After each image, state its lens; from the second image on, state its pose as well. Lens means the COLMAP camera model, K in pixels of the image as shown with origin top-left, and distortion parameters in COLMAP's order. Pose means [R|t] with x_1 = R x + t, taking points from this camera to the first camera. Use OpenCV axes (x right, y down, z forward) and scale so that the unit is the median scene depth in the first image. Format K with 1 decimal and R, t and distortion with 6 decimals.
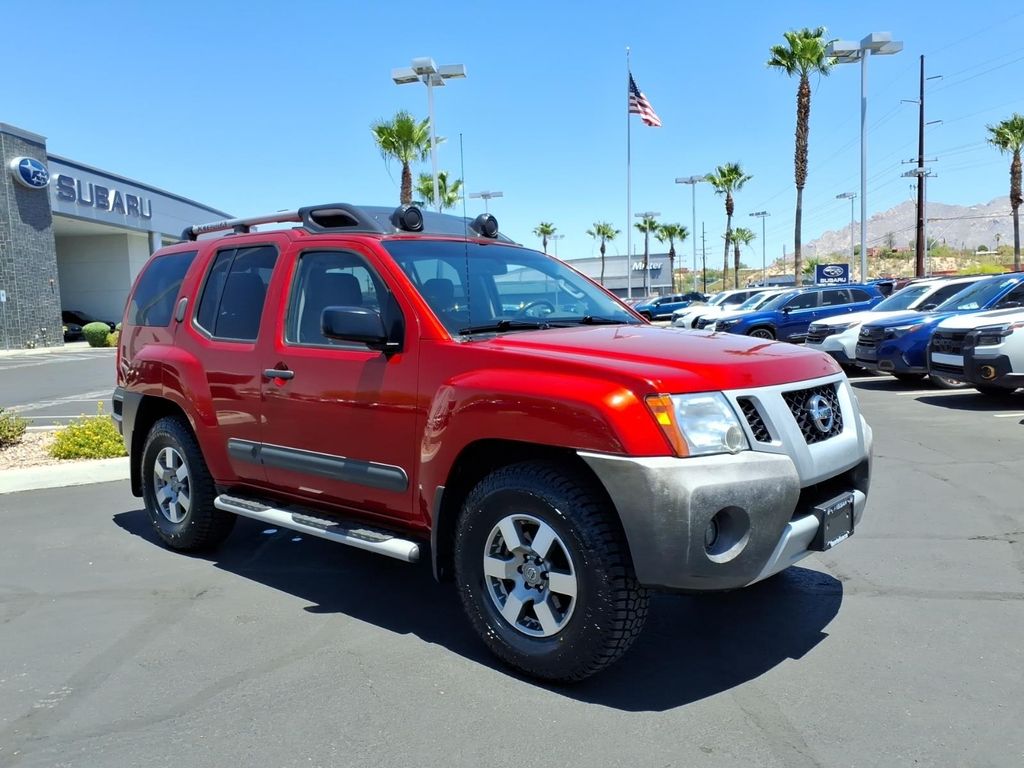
lens RADIAL K [[827.4, 0, 512.0], [0, 827.4, 384.0], [0, 0, 1]] dist [0.037729, -0.067733]
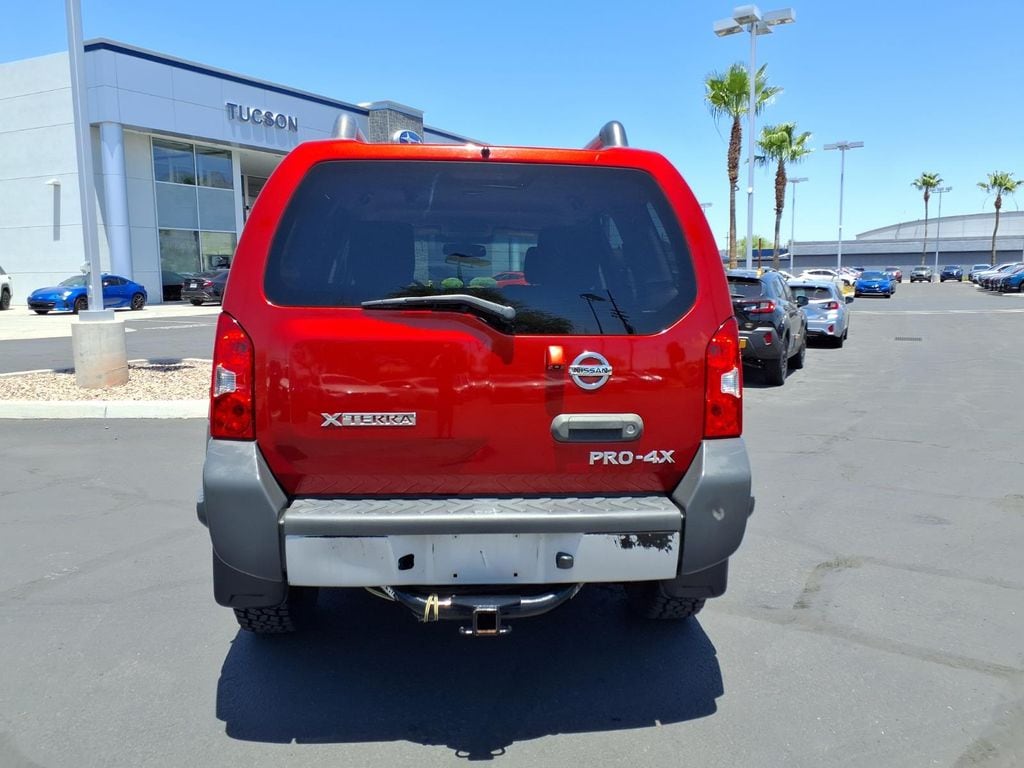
lens RADIAL K [[819.1, 0, 512.0], [0, 819.1, 384.0], [0, 0, 1]] dist [0.068307, -0.131108]
pose [[0.905981, 0.081712, -0.415357, 0.056822], [-0.059722, 0.996052, 0.065683, -0.005246], [0.419084, -0.034702, 0.907284, 0.009160]]
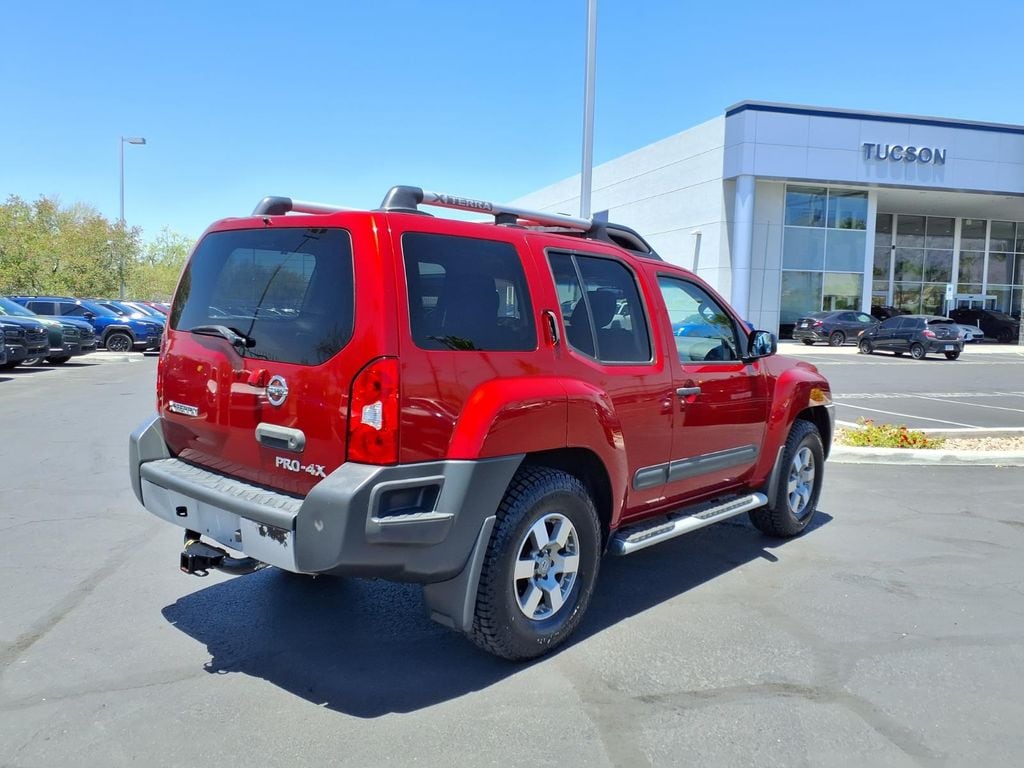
lens RADIAL K [[827.4, 0, 512.0], [0, 827.4, 384.0], [0, 0, 1]] dist [0.037729, -0.067733]
pose [[0.328286, 0.122530, -0.936597, 0.127586], [-0.113424, 0.989490, 0.089694, -0.014058], [0.937744, 0.076787, 0.338734, 0.071357]]
